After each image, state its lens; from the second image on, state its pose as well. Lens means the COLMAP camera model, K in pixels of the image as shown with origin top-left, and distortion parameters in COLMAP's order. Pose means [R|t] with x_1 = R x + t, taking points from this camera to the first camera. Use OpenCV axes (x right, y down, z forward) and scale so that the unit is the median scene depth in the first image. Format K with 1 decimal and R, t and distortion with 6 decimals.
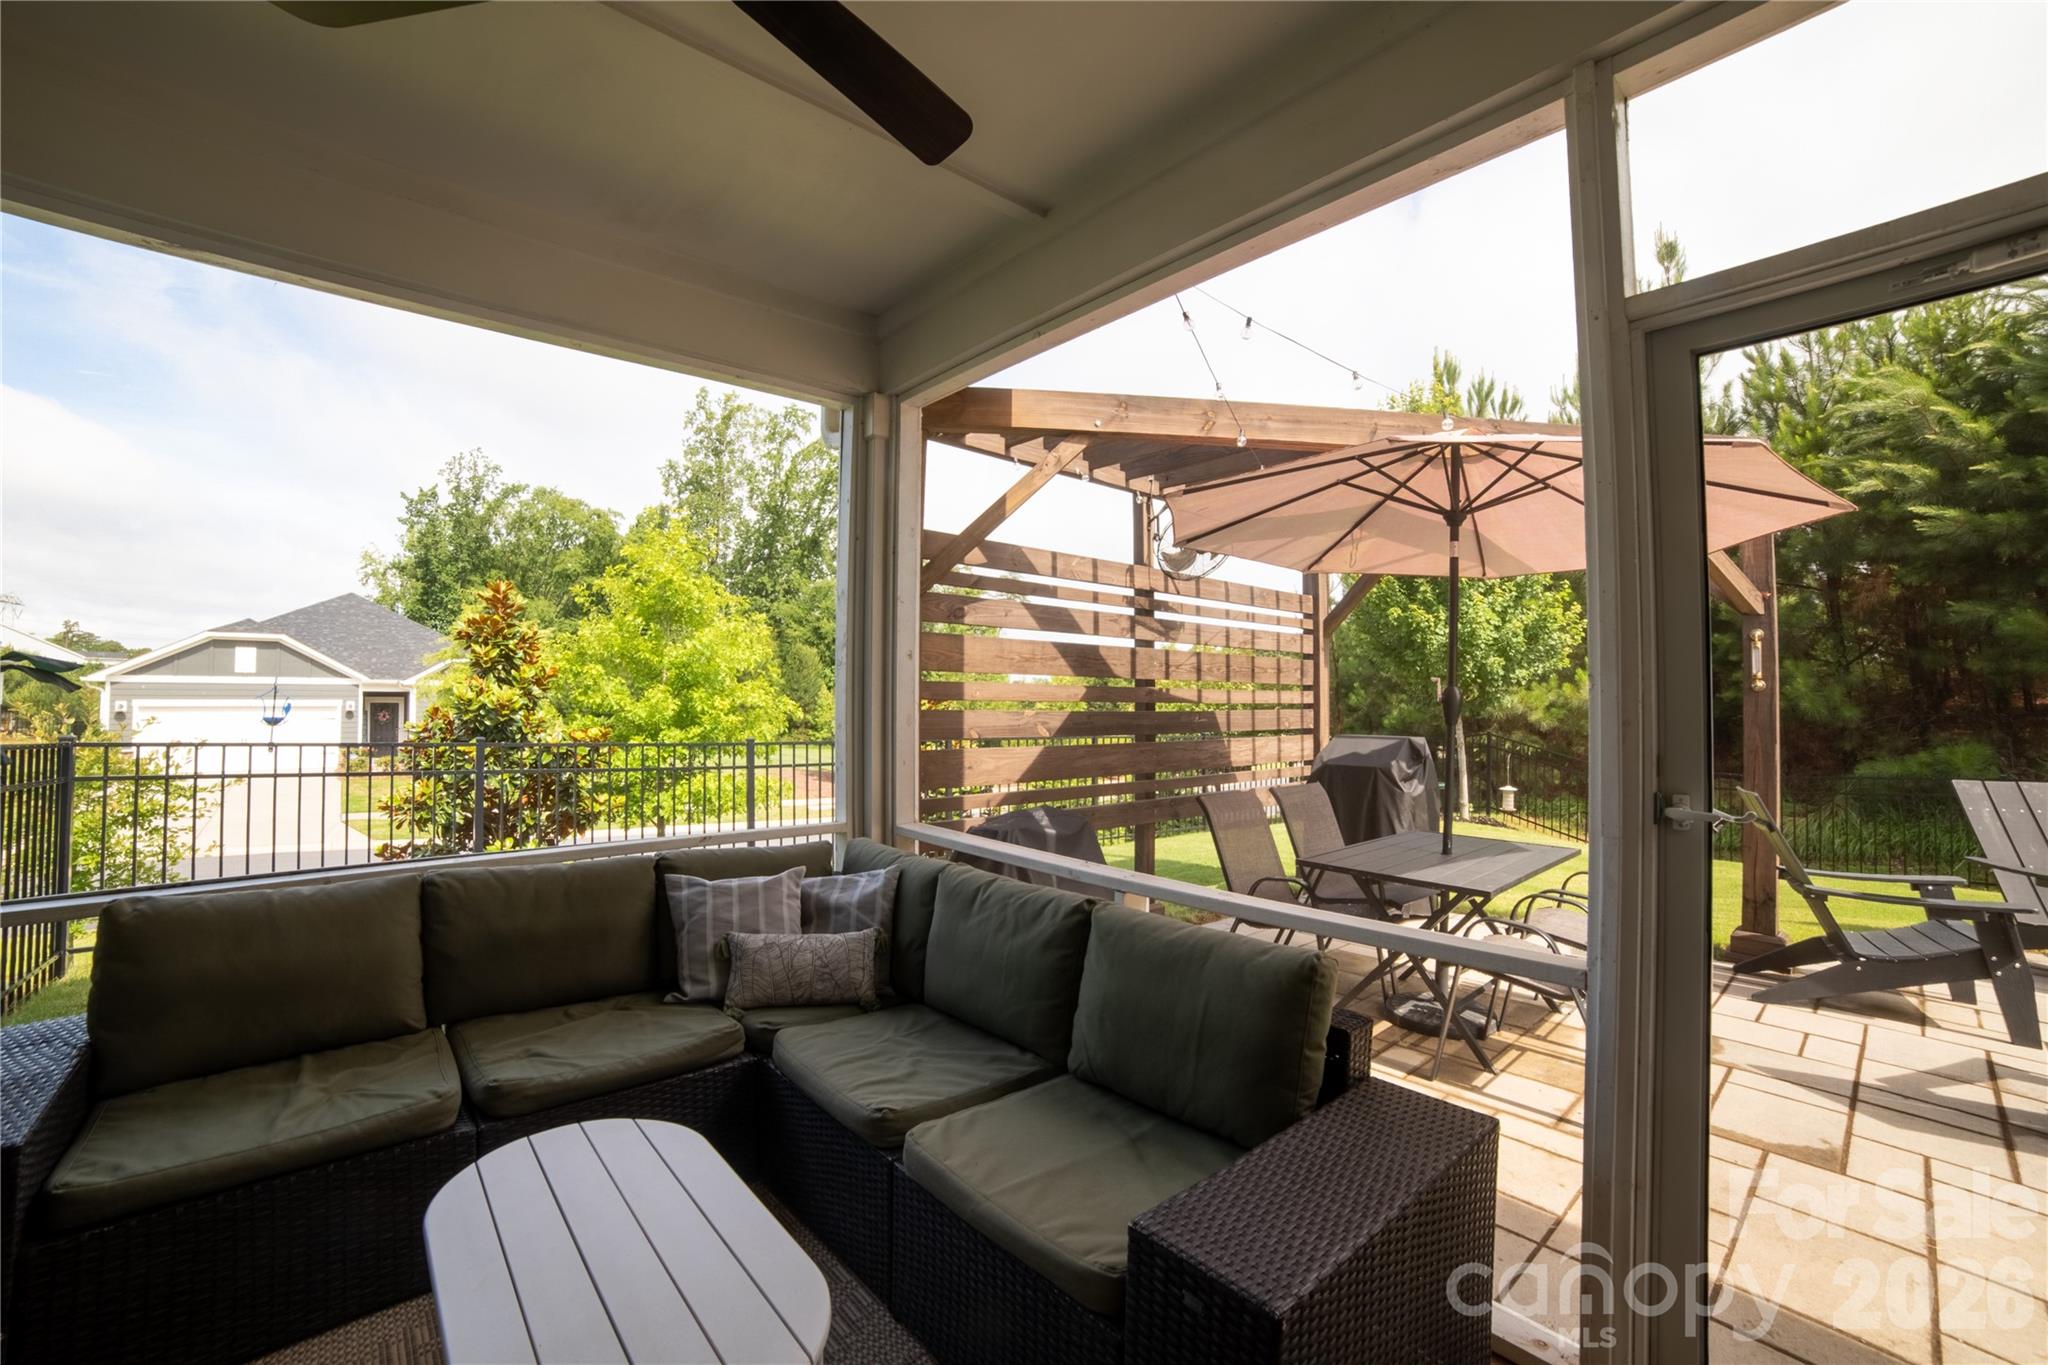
lens RADIAL K [[841.5, 0, 1035.2], [0, 841.5, 673.8], [0, 0, 1]] dist [-0.108962, 0.041170]
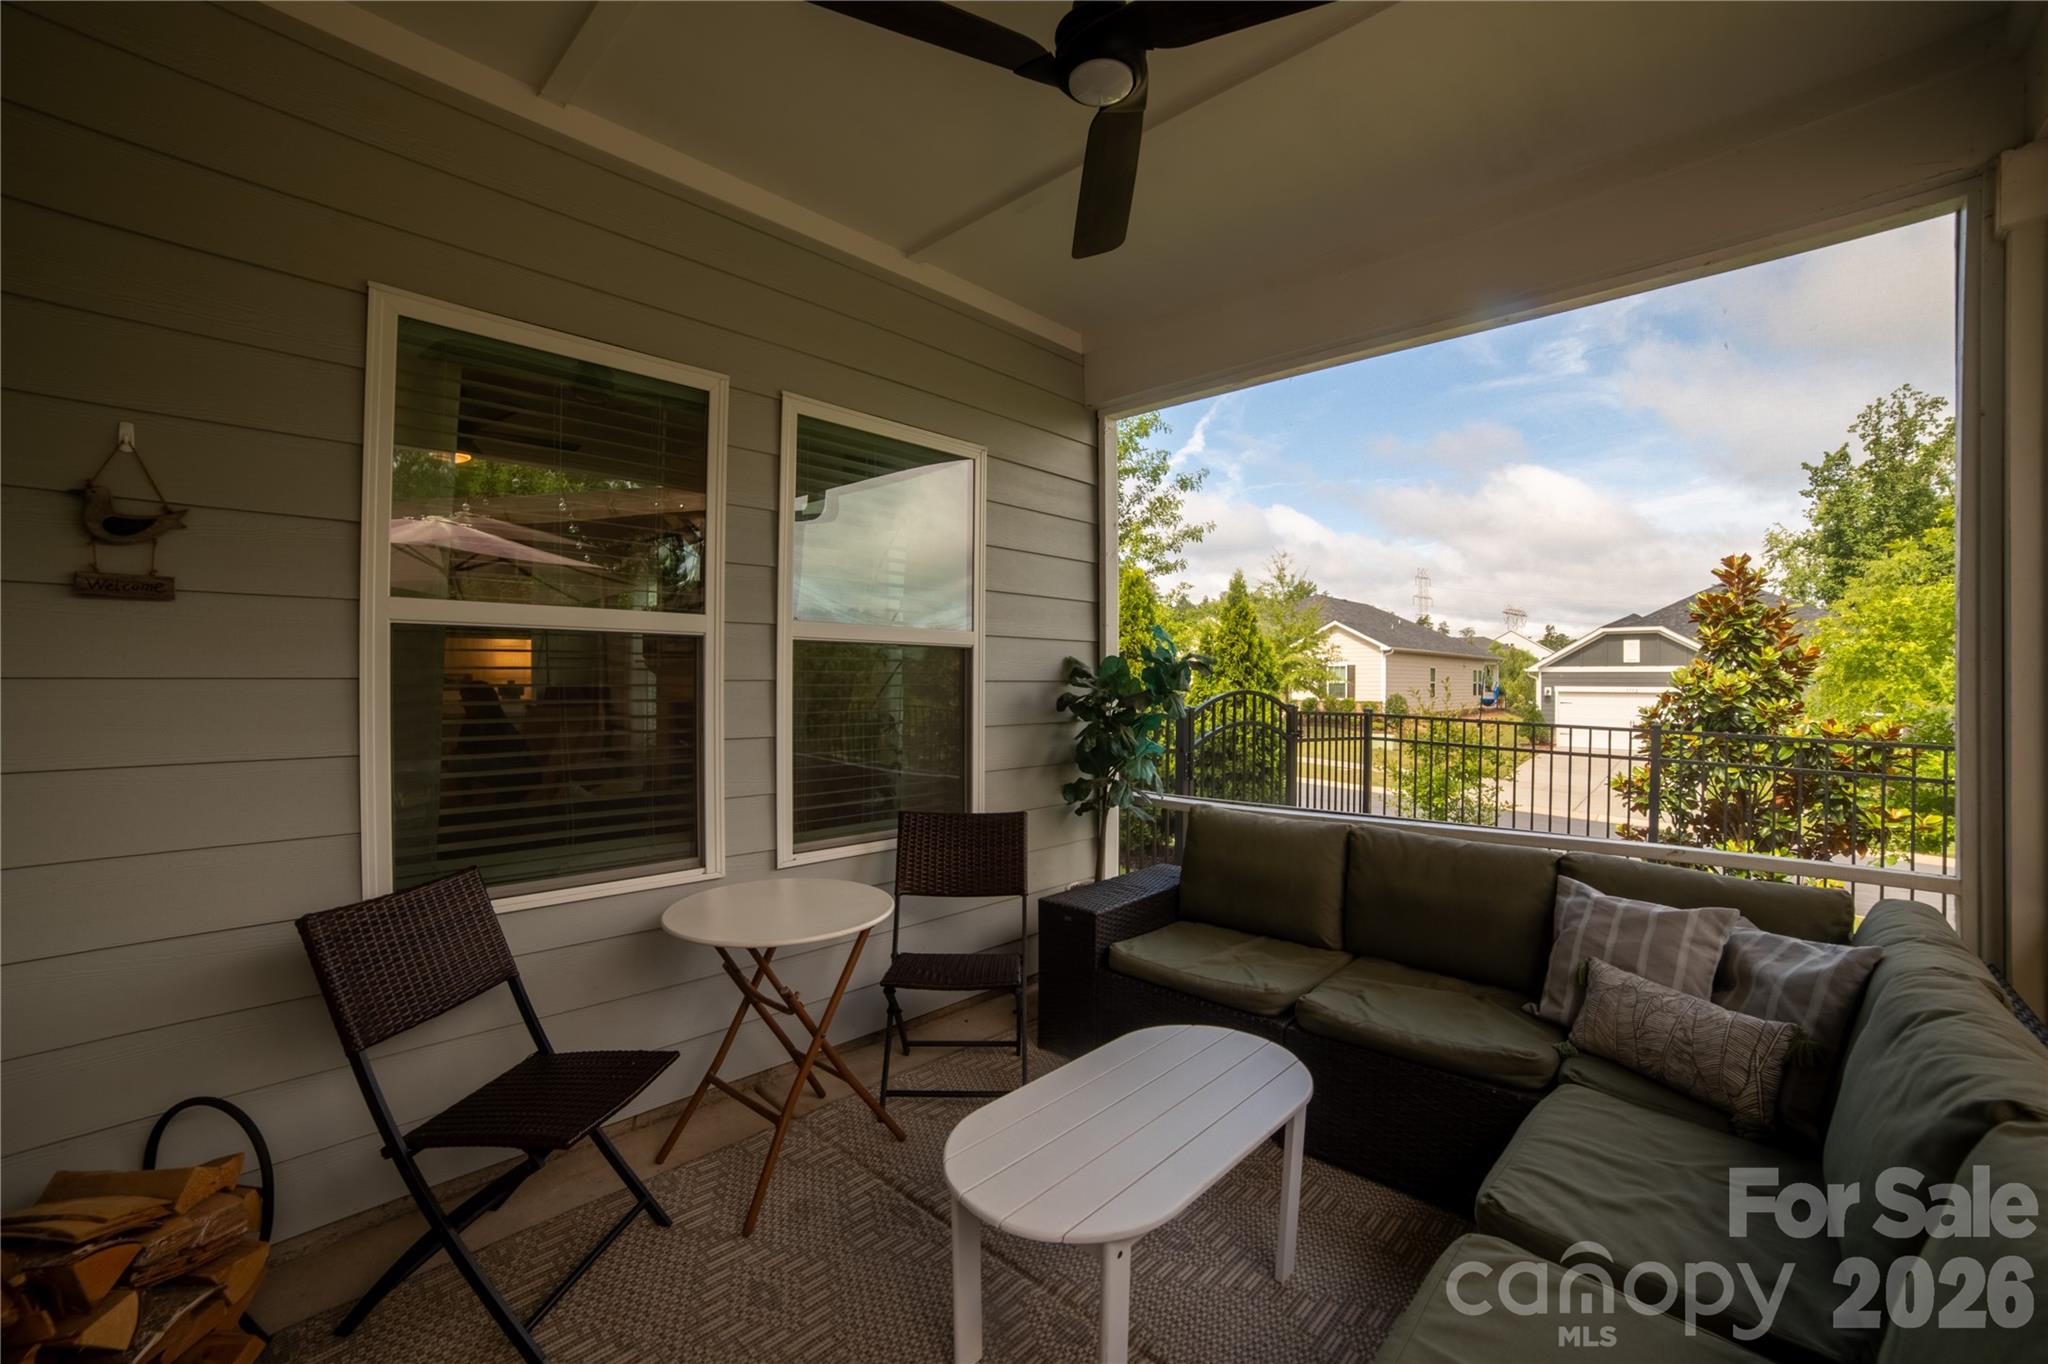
lens RADIAL K [[841.5, 0, 1035.2], [0, 841.5, 673.3], [0, 0, 1]] dist [-0.108962, 0.041170]
pose [[0.100556, -0.009716, -0.994884, 0.190861], [0.024038, 0.999684, -0.007333, 0.008295], [0.994641, -0.023177, 0.100758, 0.177922]]
